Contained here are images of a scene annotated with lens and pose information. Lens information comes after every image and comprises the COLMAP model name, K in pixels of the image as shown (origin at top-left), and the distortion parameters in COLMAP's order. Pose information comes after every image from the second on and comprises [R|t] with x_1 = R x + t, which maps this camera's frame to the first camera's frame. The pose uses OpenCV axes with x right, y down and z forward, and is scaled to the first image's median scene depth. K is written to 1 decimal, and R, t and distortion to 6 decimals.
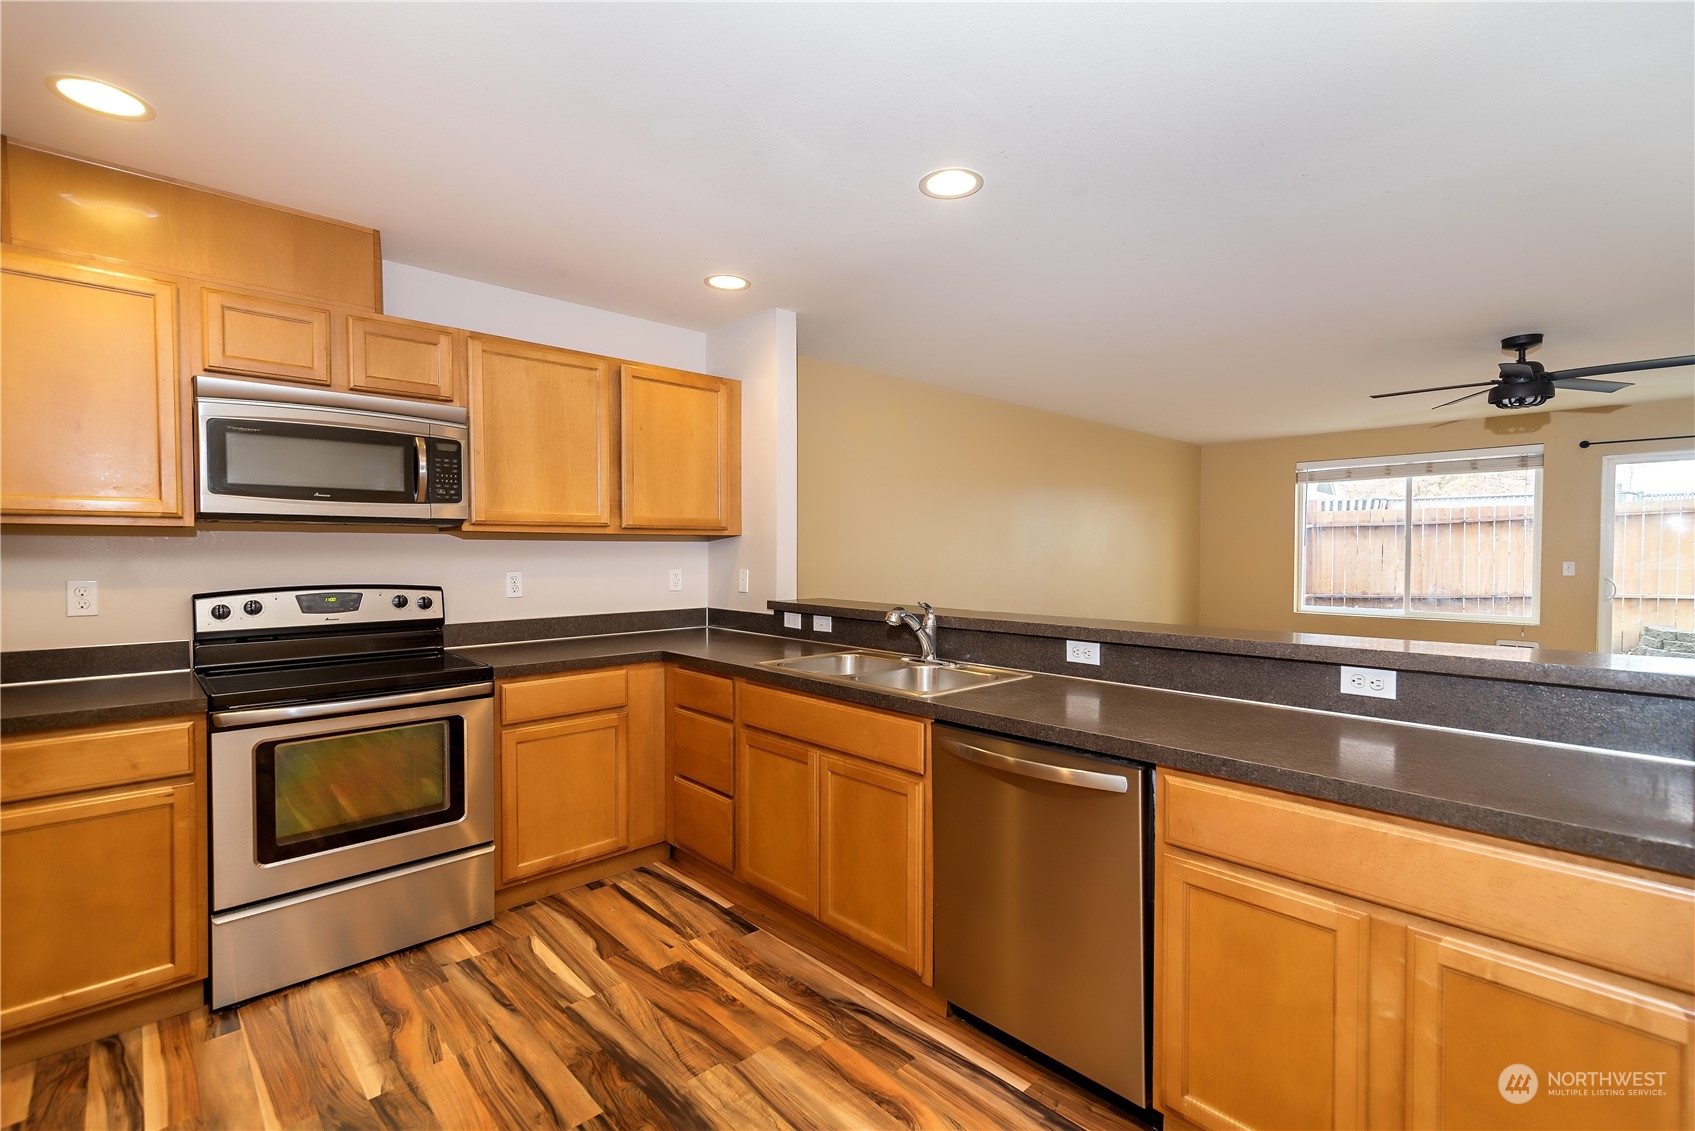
lens RADIAL K [[757.9, 0, 806.5], [0, 757.9, 557.8], [0, 0, 1]] dist [0.008224, 0.000160]
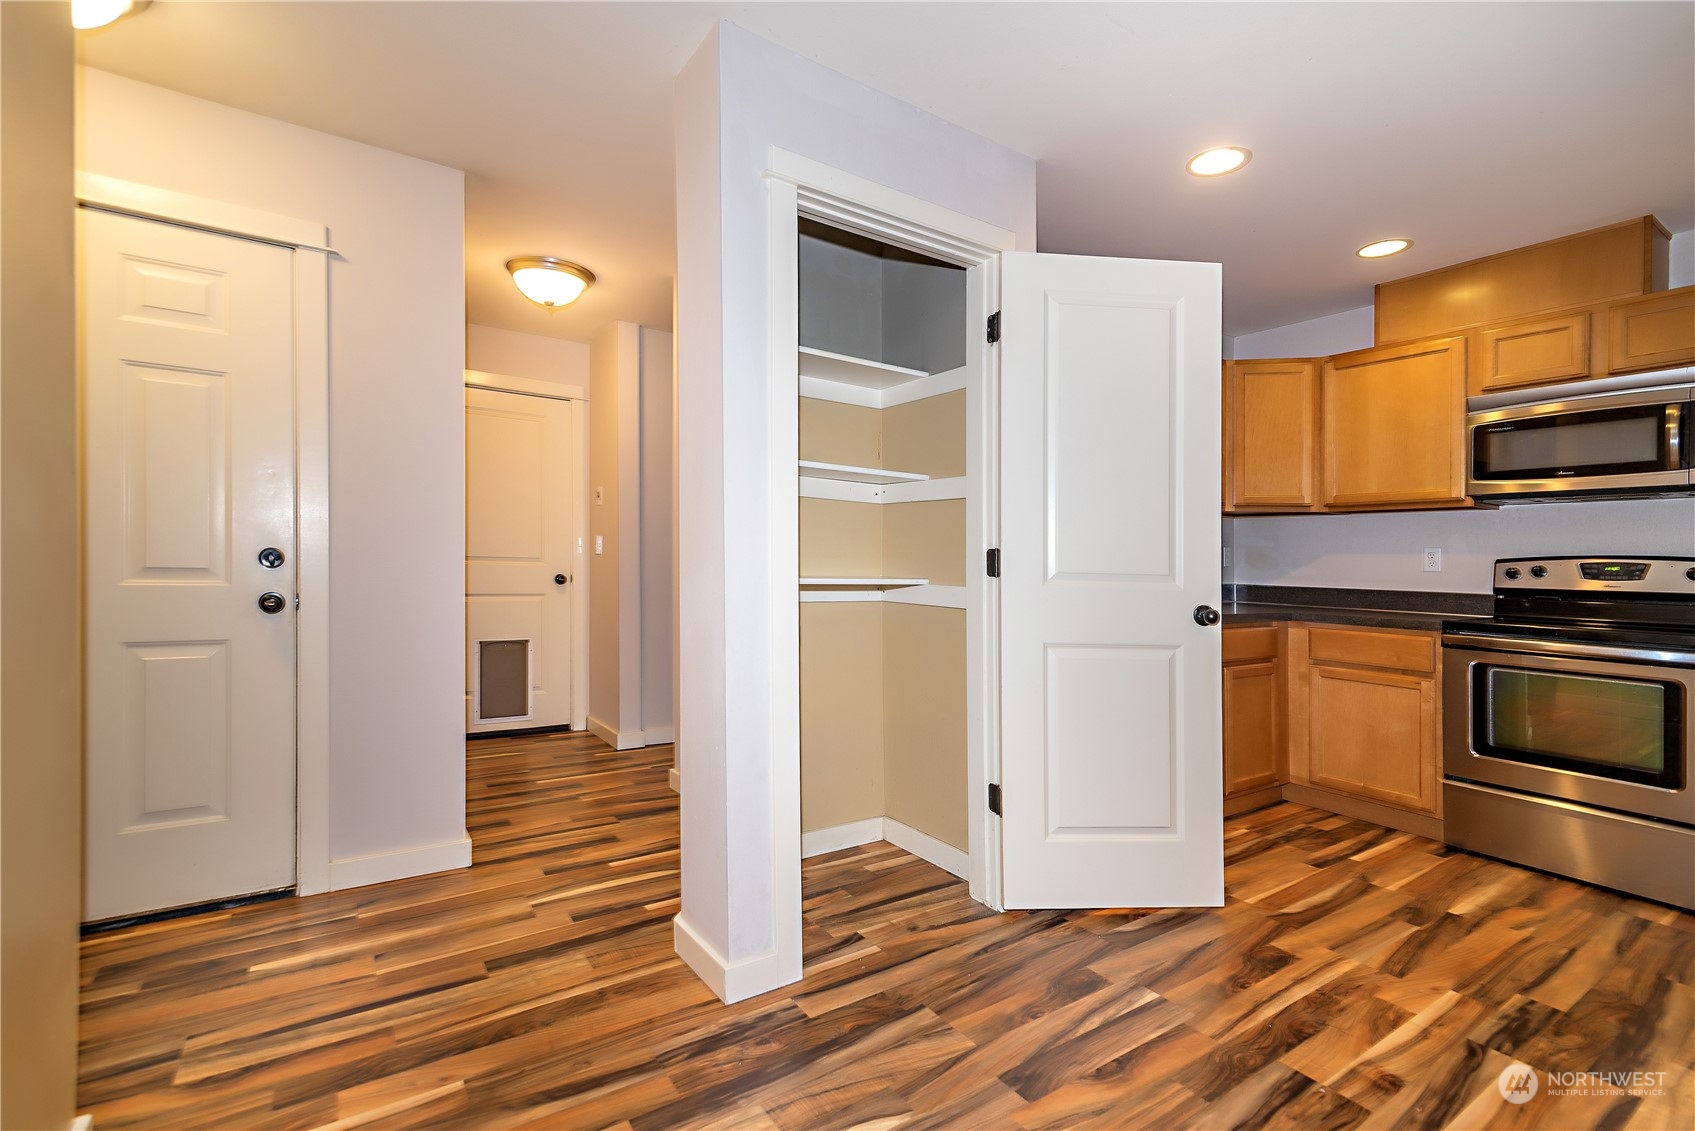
lens RADIAL K [[753.1, 0, 881.0], [0, 753.1, 551.9], [0, 0, 1]] dist [-0.000811, -0.000639]
pose [[-0.125481, -0.009993, -0.992046, 0.631186], [-0.026307, 0.999631, -0.006742, 0.072896], [0.991747, 0.025252, -0.125697, 0.105374]]
